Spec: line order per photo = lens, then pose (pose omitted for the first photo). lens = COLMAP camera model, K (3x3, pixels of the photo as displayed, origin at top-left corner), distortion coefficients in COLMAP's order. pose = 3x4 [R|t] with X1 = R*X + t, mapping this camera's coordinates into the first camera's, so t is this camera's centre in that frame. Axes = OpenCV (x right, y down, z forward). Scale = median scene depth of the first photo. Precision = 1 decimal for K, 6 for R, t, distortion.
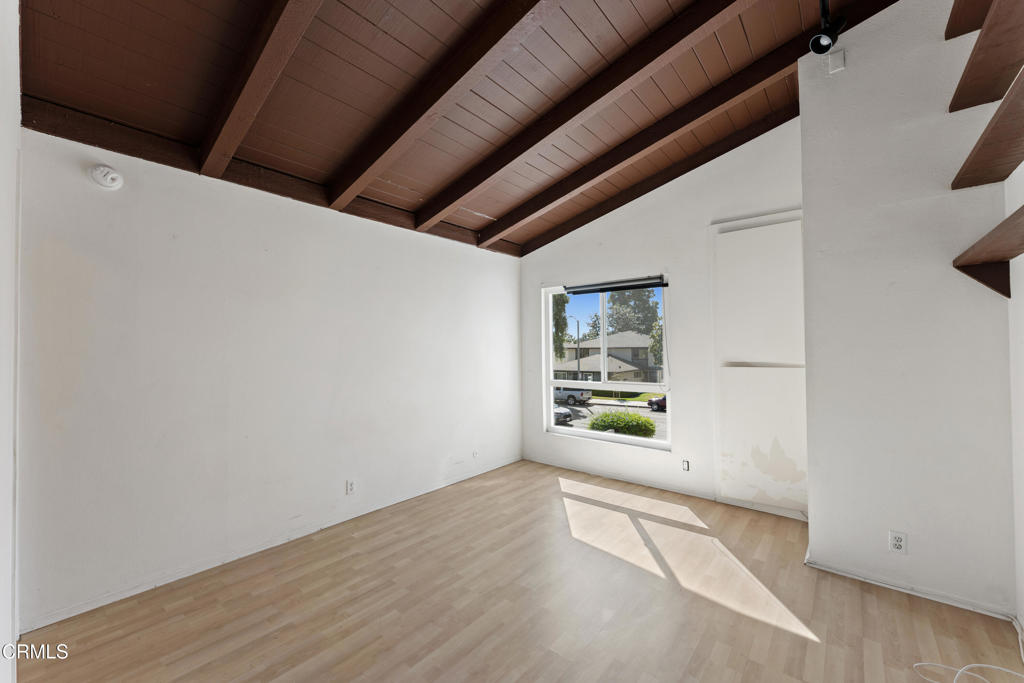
lens RADIAL K [[406.6, 0, 511.9], [0, 406.6, 343.1], [0, 0, 1]] dist [-0.003784, -0.001374]
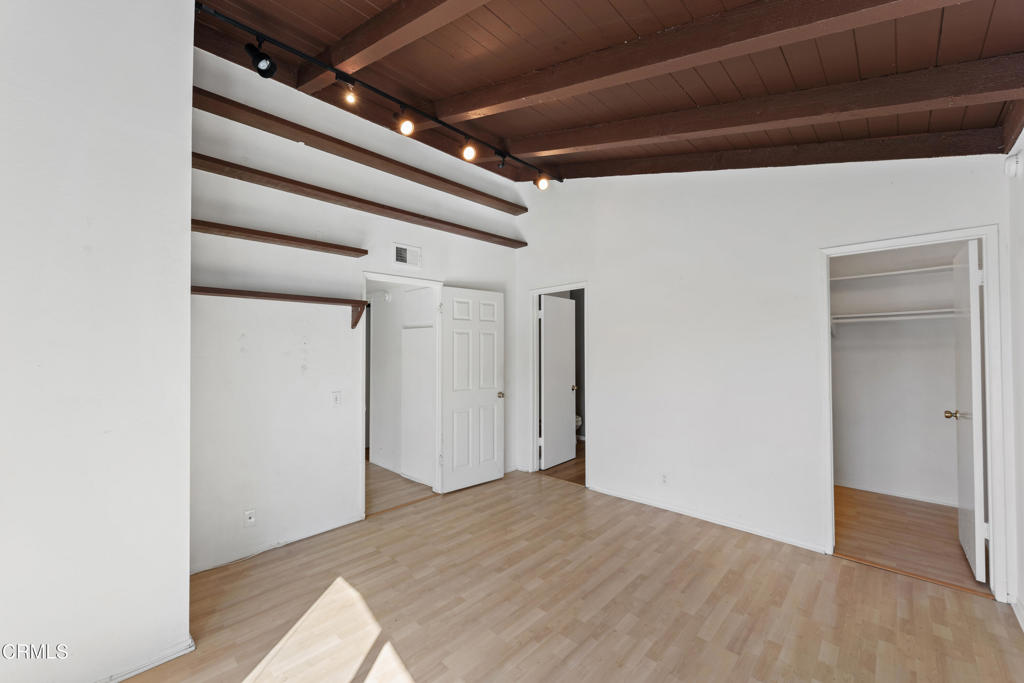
lens RADIAL K [[406.6, 0, 512.3], [0, 406.6, 343.6], [0, 0, 1]] dist [-0.003784, -0.001374]
pose [[-0.997298, 0.015325, 0.071848, 0.075760], [0.013406, 0.999542, -0.027115, 0.002797], [-0.072231, -0.026079, -0.997047, 1.999594]]
